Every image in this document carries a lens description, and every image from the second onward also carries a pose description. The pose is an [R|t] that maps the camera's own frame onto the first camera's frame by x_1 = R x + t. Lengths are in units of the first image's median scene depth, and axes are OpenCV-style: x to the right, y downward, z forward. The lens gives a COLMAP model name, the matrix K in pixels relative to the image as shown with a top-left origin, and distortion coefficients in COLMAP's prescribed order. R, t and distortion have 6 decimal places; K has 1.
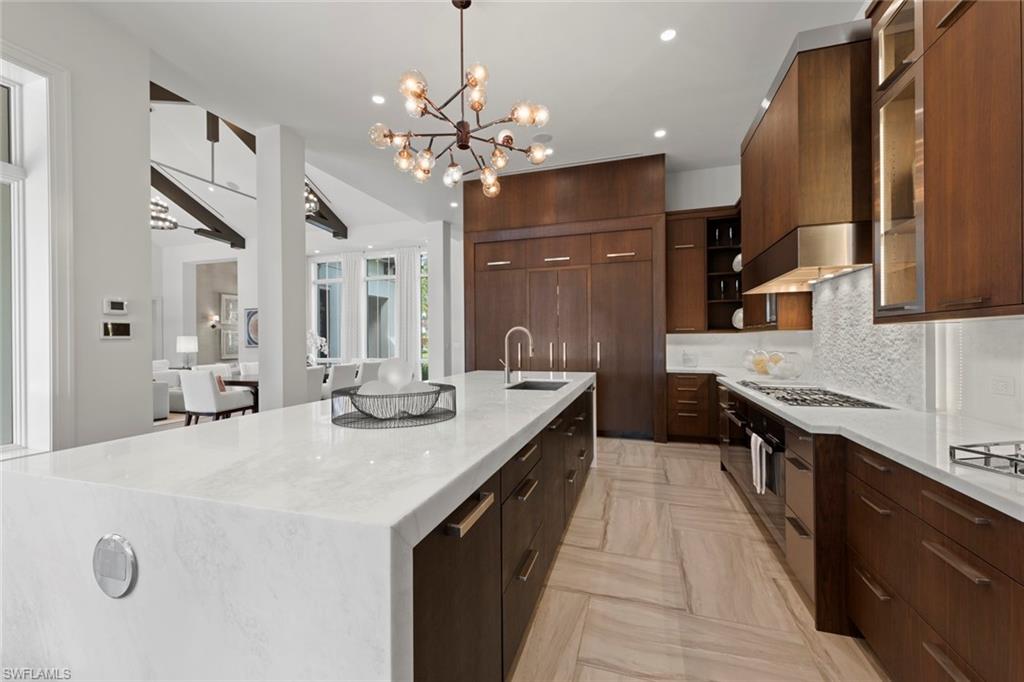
lens RADIAL K [[410.0, 0, 508.7], [0, 410.0, 340.7], [0, 0, 1]] dist [-0.001426, -0.000103]
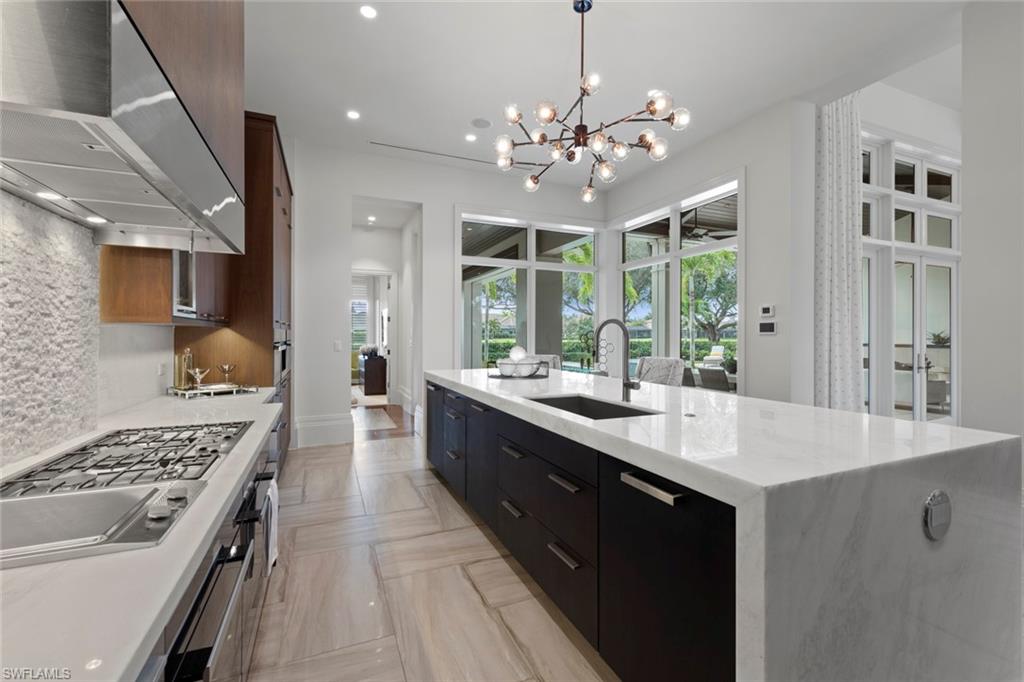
lens RADIAL K [[435.1, 0, 507.9], [0, 435.1, 336.2], [0, 0, 1]] dist [0.003538, 0.000591]
pose [[-0.754231, 0.006697, -0.656575, 0.788540], [0.002748, 0.999971, 0.007044, -0.013748], [0.656604, 0.003508, -0.754227, 1.802150]]
